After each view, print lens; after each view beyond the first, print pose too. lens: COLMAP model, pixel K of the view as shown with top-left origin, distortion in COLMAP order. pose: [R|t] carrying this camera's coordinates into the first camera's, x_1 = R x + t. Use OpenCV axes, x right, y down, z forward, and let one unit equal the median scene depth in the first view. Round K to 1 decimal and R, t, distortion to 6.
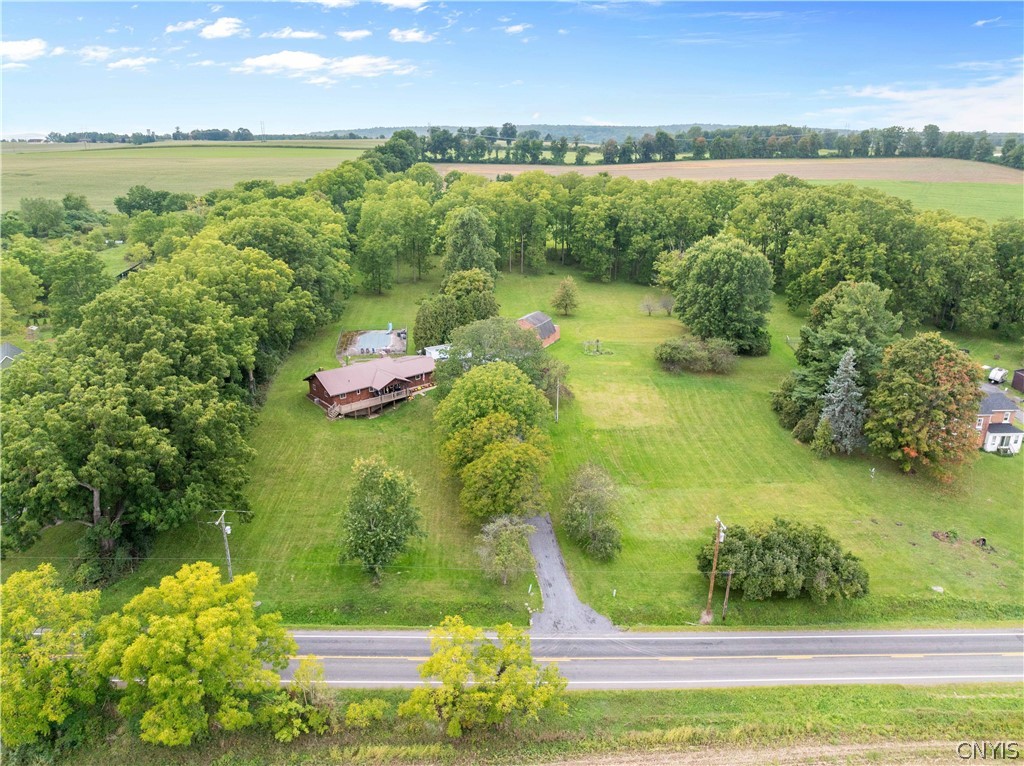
lens RADIAL K [[727.0, 0, 519.5], [0, 727.0, 385.2], [0, 0, 1]] dist [-0.046446, 0.015189]
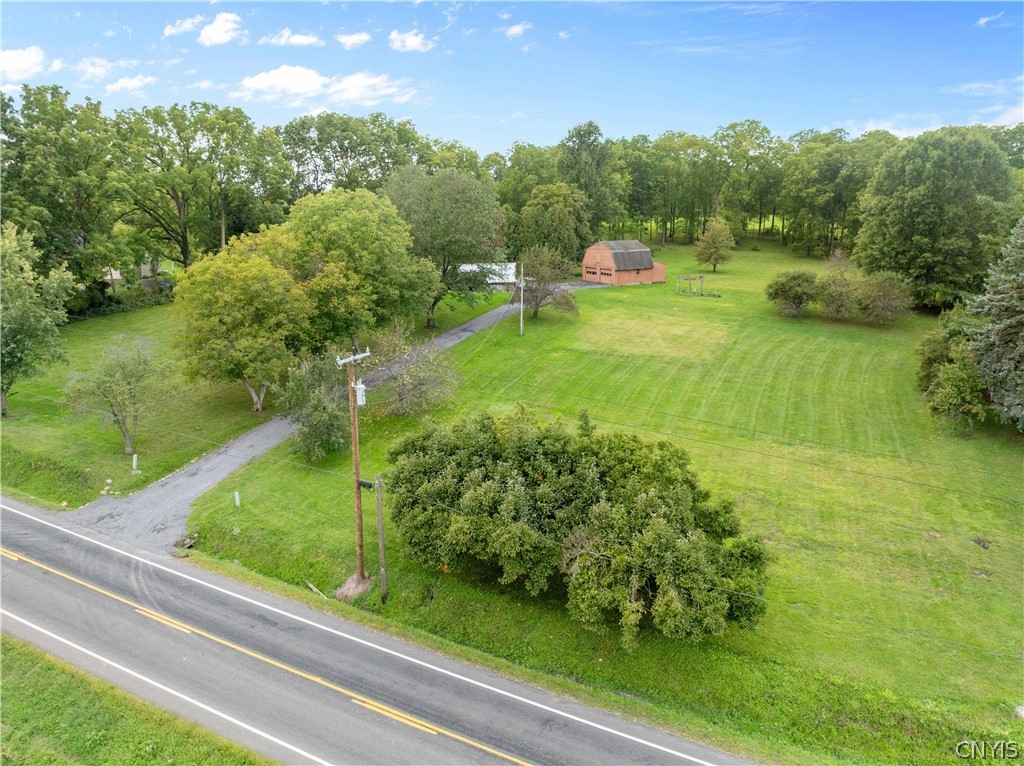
lens RADIAL K [[727.0, 0, 513.9], [0, 727.0, 380.3], [0, 0, 1]] dist [-0.046446, 0.015189]
pose [[0.870440, 0.107817, -0.480322, 0.360858], [-0.161453, 0.984276, -0.071645, 0.137783], [0.465045, 0.139912, 0.874161, 0.414679]]
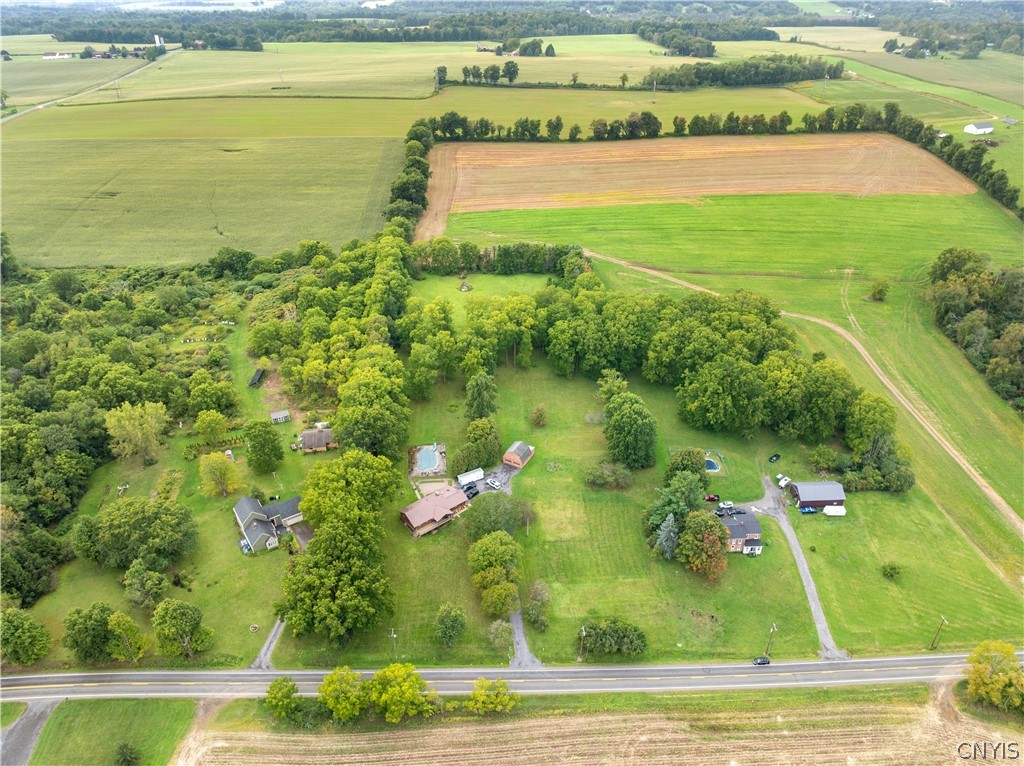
lens RADIAL K [[727.0, 0, 522.5], [0, 727.0, 384.9], [0, 0, 1]] dist [-0.046446, 0.015189]
pose [[0.999972, 0.007434, 0.000377, 0.033442], [-0.007356, 0.979187, 0.202828, -0.741132], [0.001139, -0.202825, 0.979214, -0.840883]]
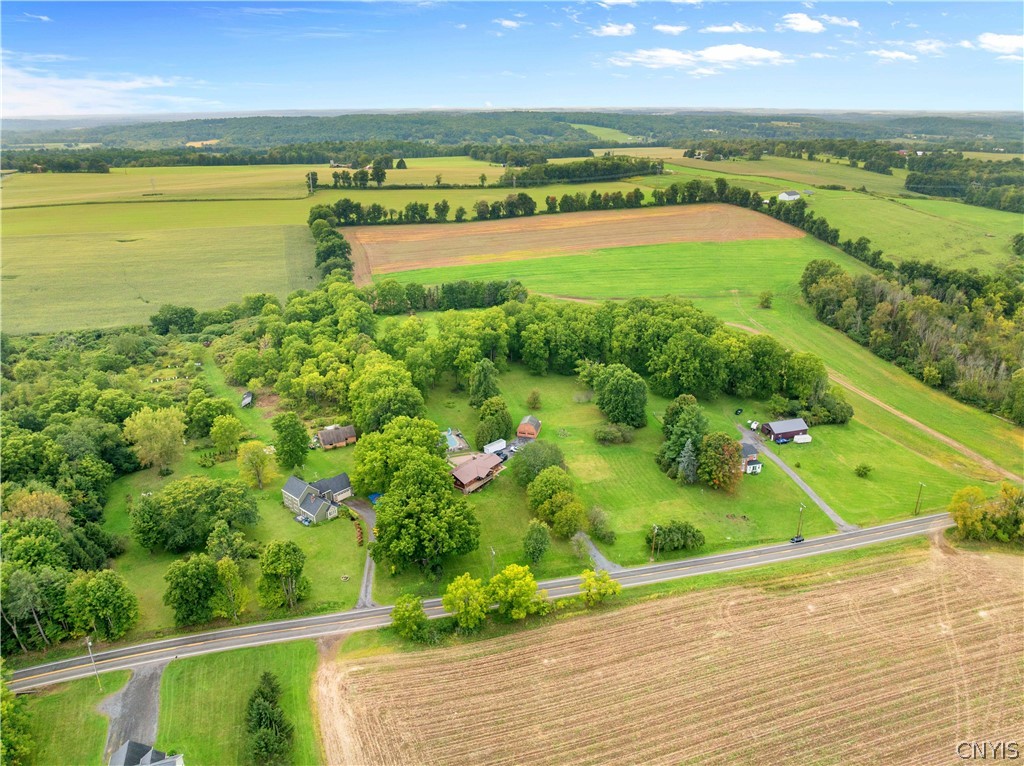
lens RADIAL K [[727.0, 0, 526.7], [0, 727.0, 375.0], [0, 0, 1]] dist [-0.046446, 0.015189]
pose [[0.969133, -0.085087, 0.231389, -0.519287], [0.080468, 0.996325, 0.029347, -0.332609], [-0.233036, -0.009821, 0.972419, -1.042344]]
